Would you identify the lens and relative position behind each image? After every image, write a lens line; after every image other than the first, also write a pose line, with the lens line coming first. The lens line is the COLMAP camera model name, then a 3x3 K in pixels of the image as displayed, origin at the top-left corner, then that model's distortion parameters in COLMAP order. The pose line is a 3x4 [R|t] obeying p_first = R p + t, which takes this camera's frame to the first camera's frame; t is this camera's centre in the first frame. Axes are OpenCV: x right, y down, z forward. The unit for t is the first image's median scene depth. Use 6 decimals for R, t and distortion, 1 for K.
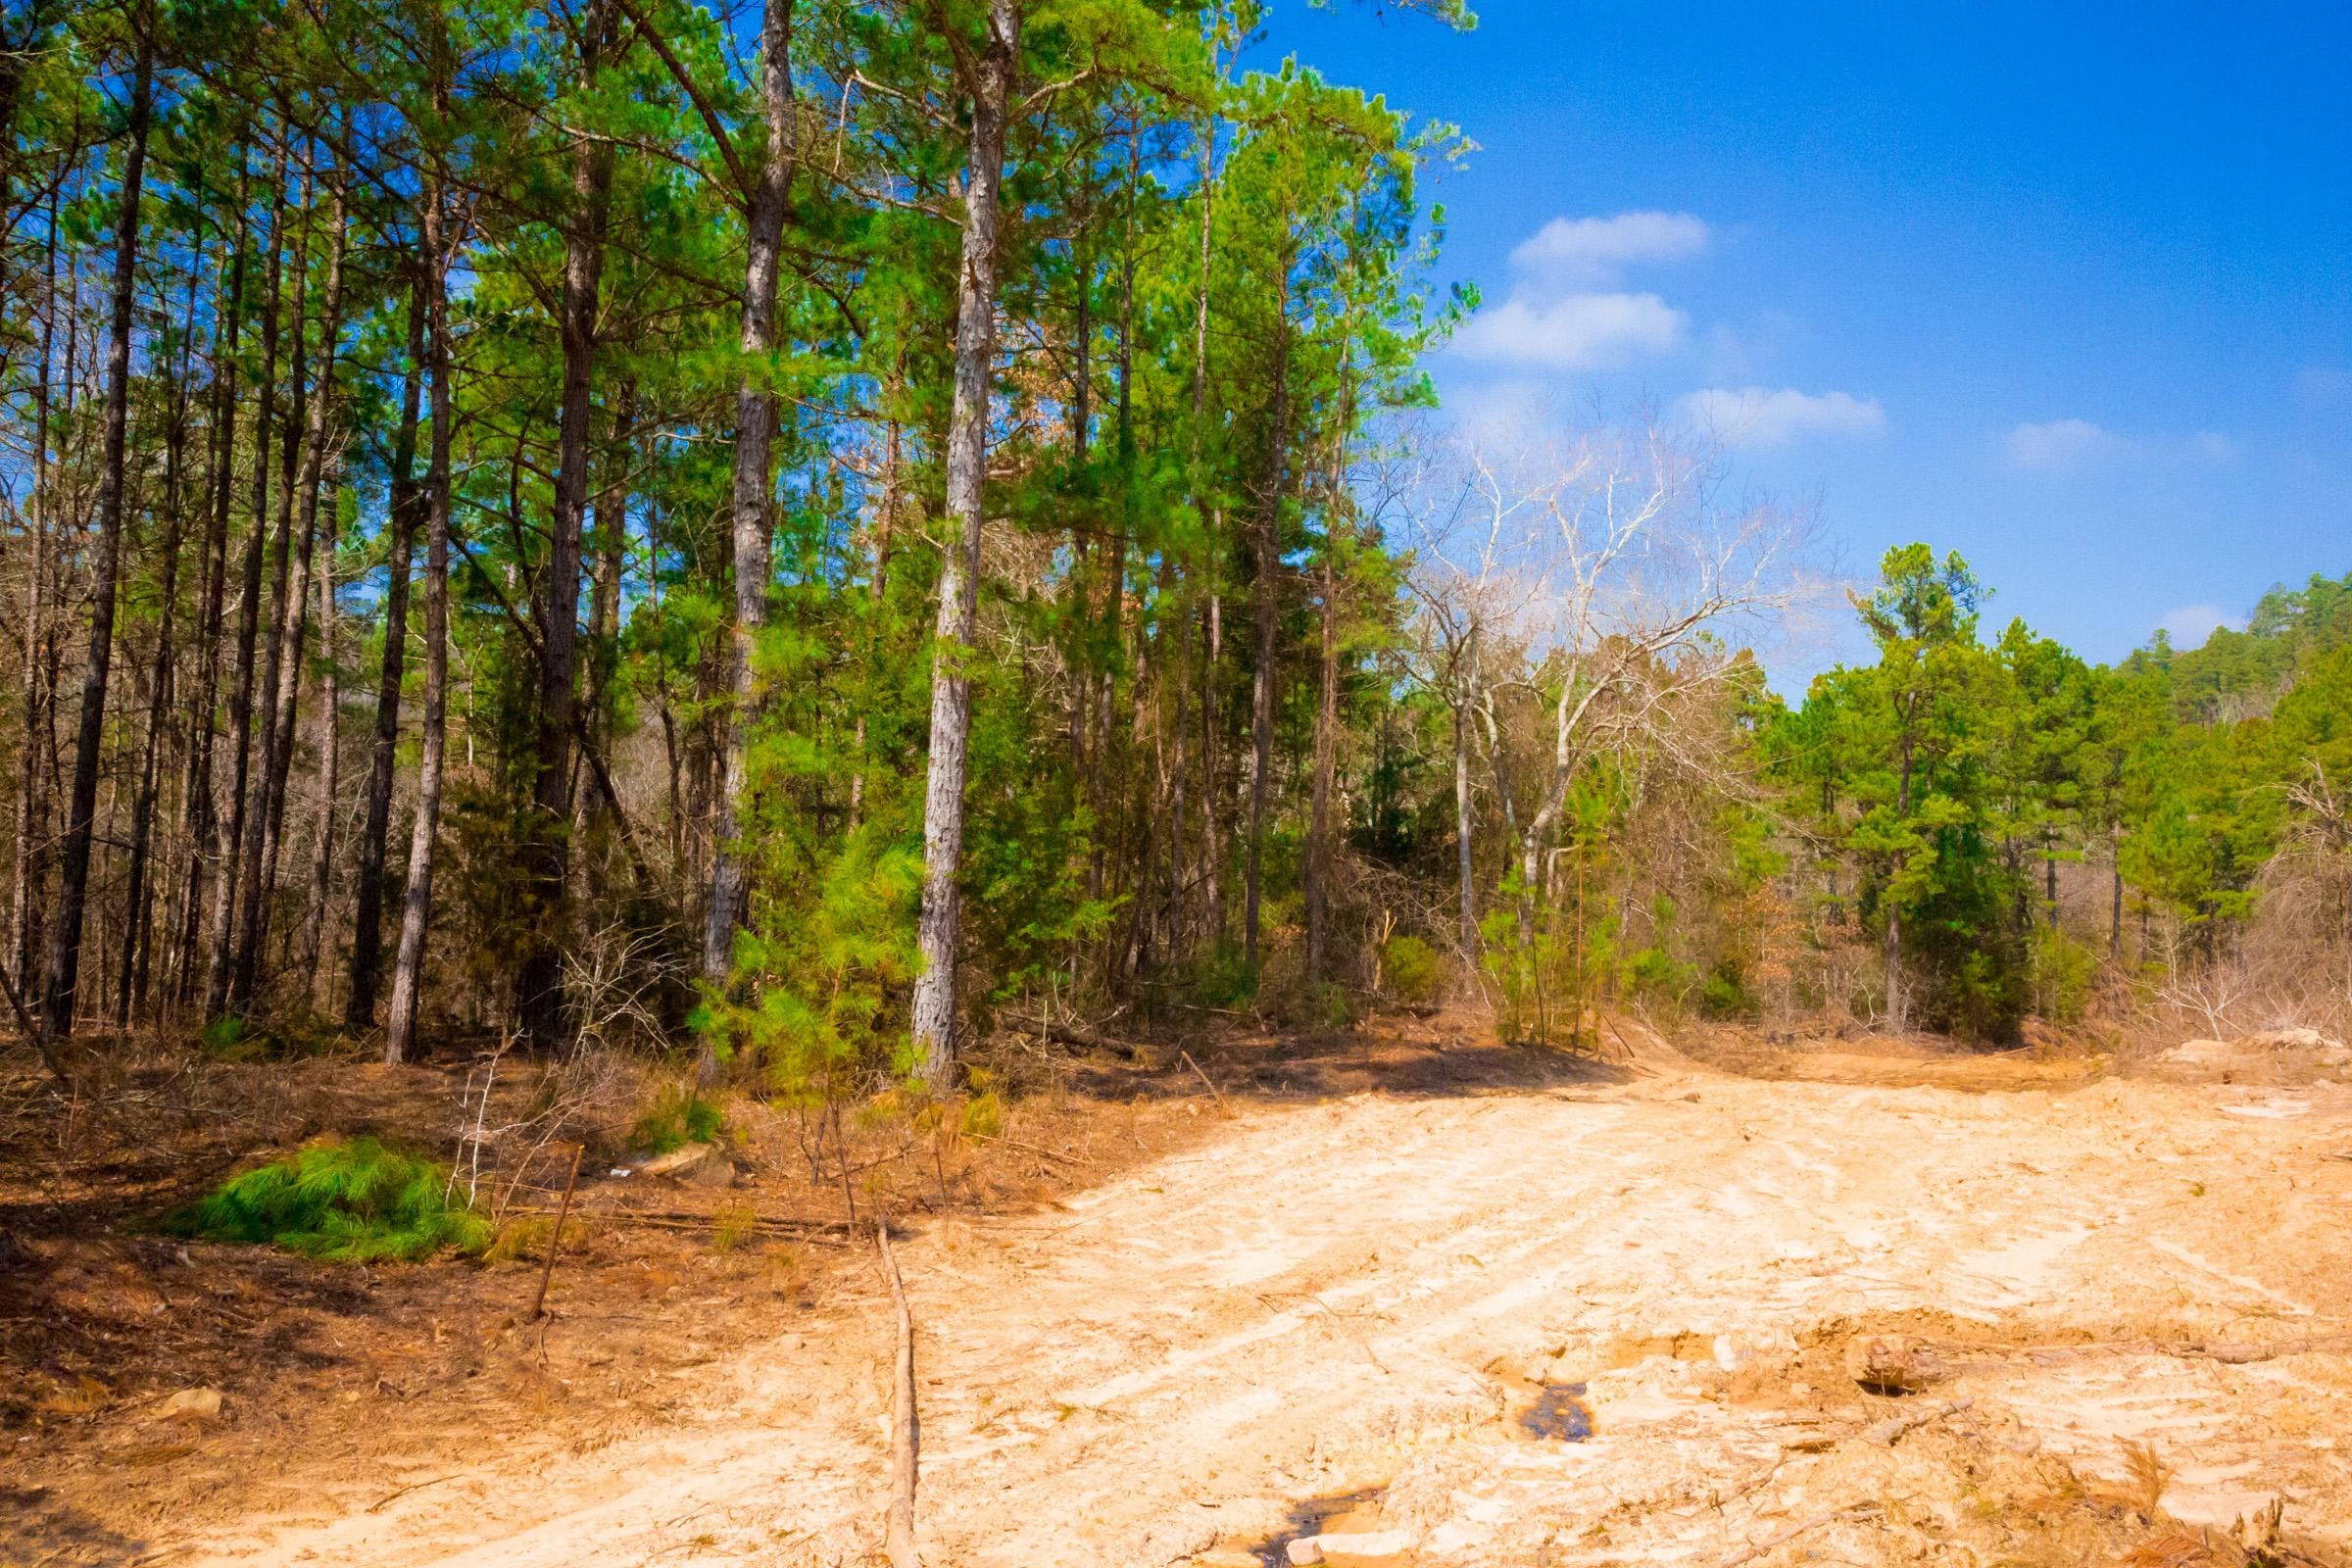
lens RADIAL K [[2464.2, 0, 1157.2], [0, 2464.2, 758.4], [0, 0, 1]] dist [0.018288, 0.196084]
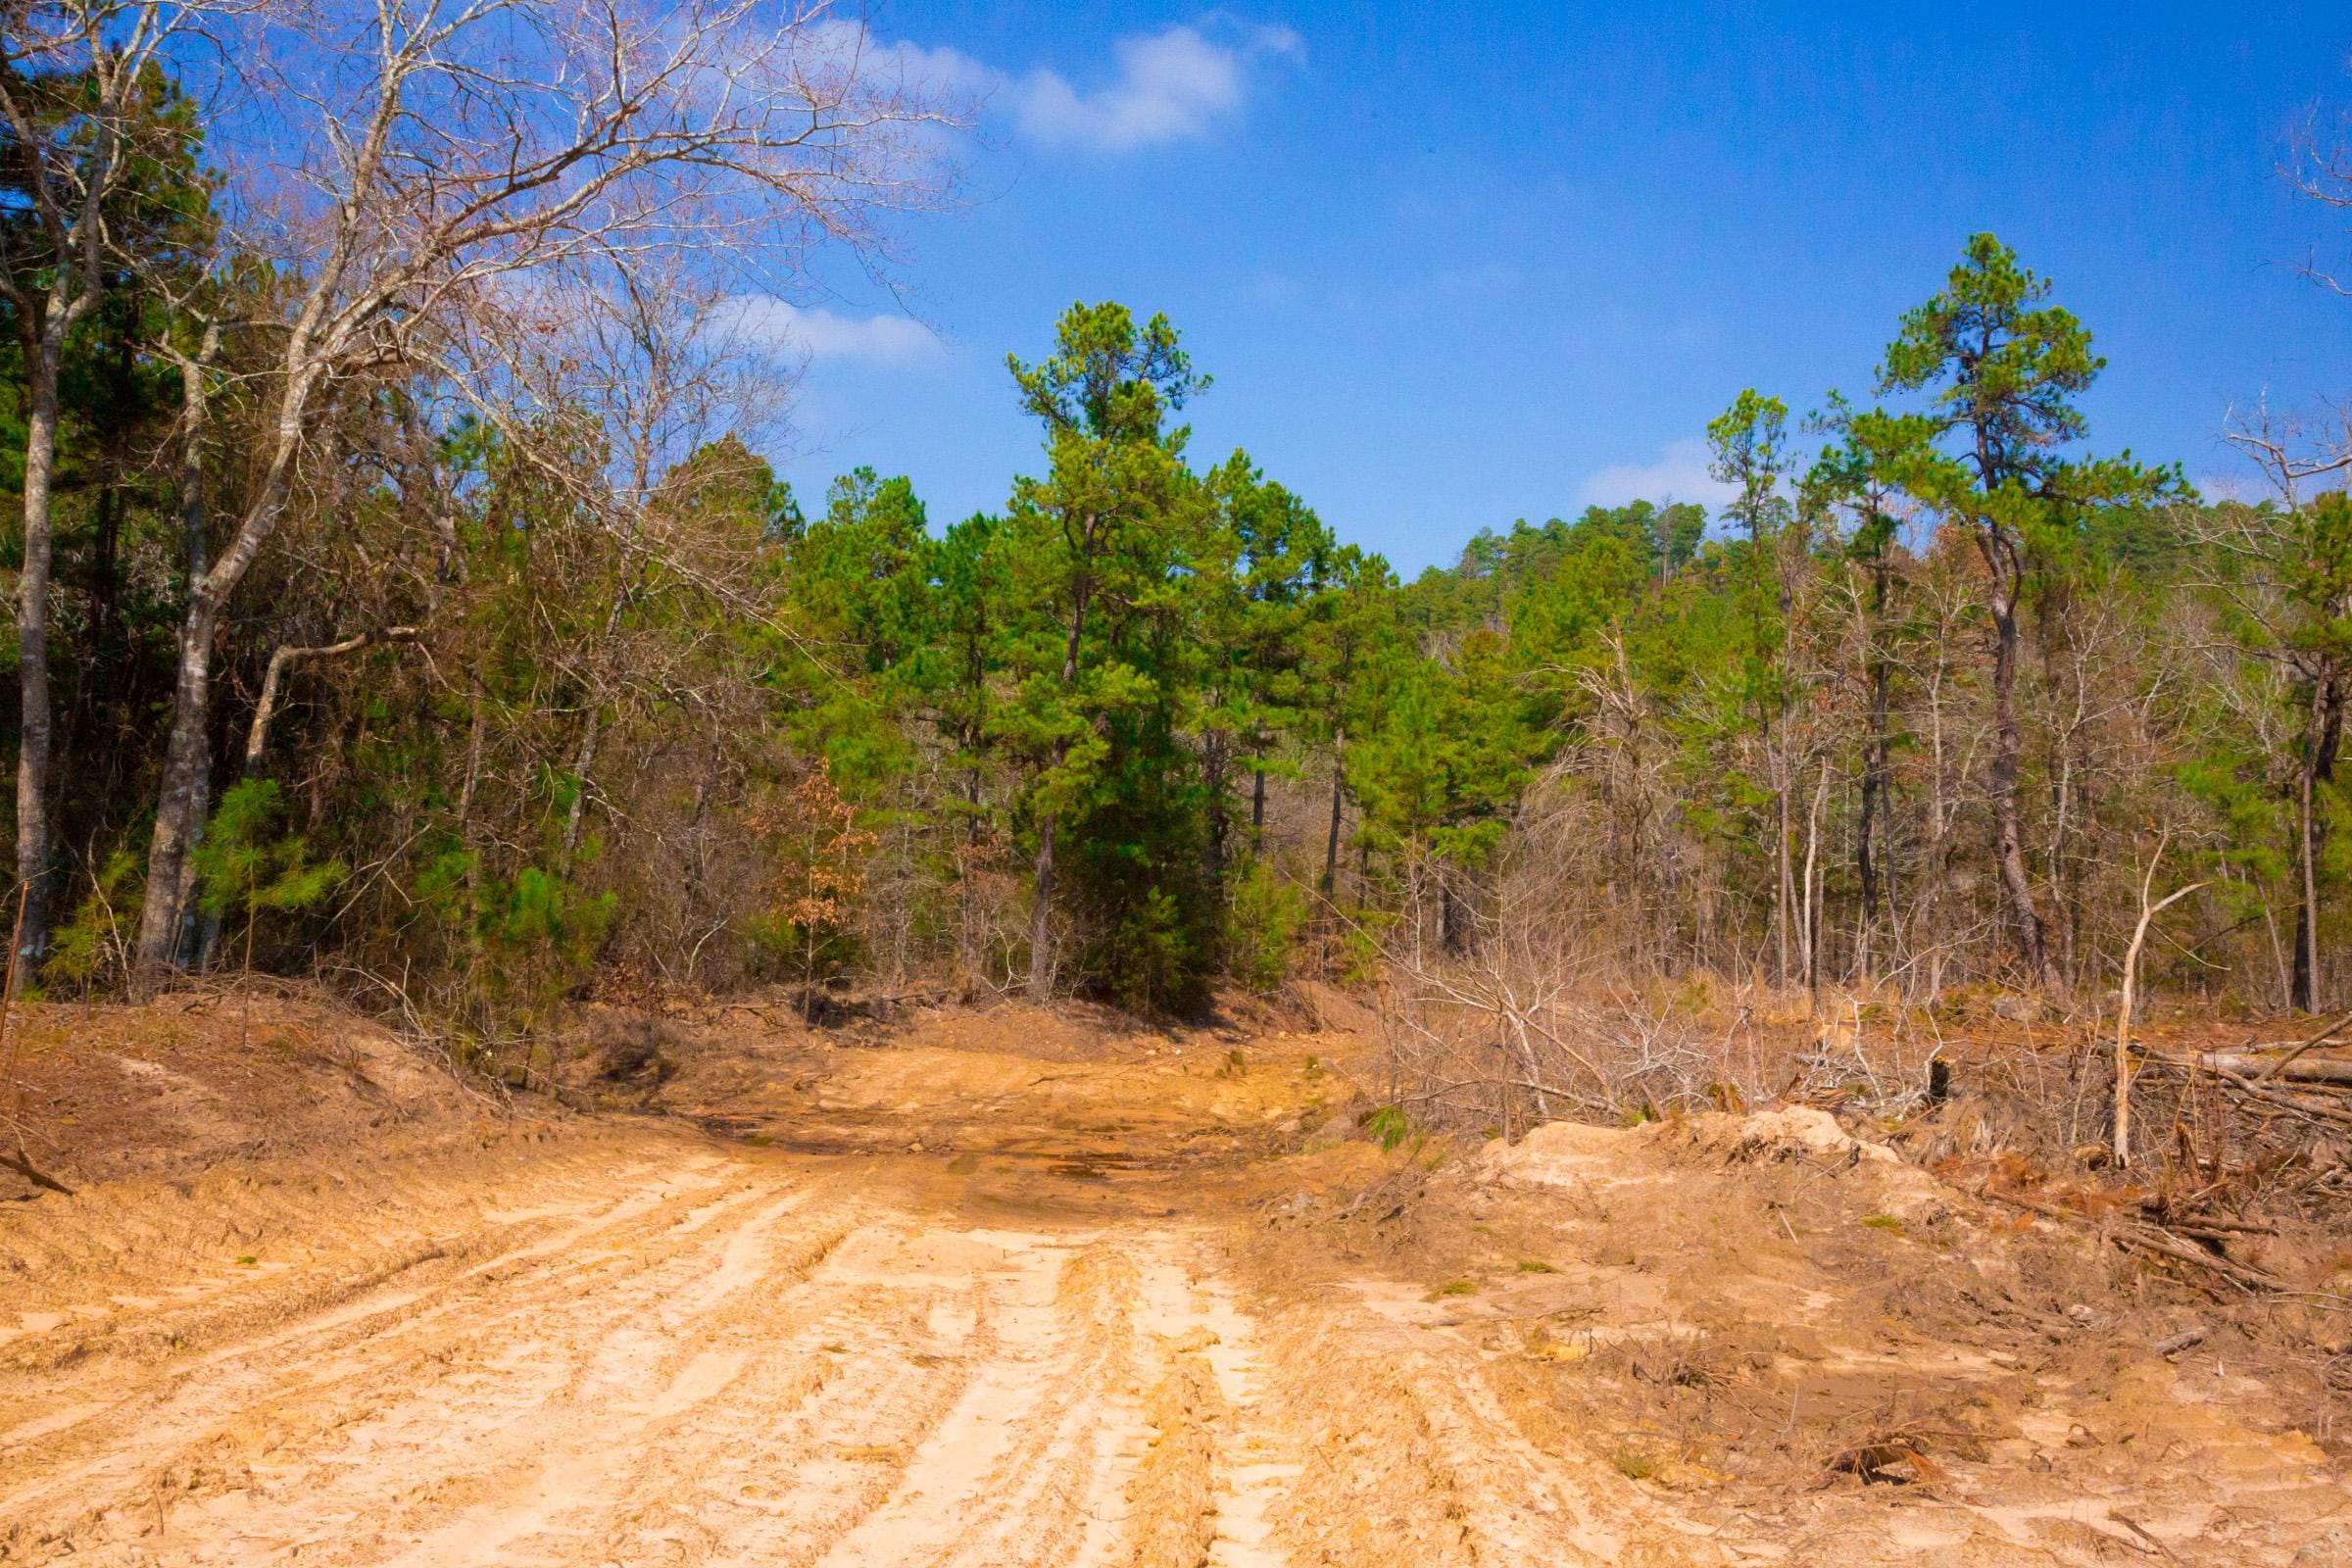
lens RADIAL K [[2464.2, 0, 1157.2], [0, 2464.2, 758.4], [0, 0, 1]] dist [0.018288, 0.196084]
pose [[0.952742, 0.052185, 0.299265, 0.113869], [-0.061861, 0.997821, 0.022942, 0.023483], [-0.297416, -0.040371, 0.953894, 0.315851]]
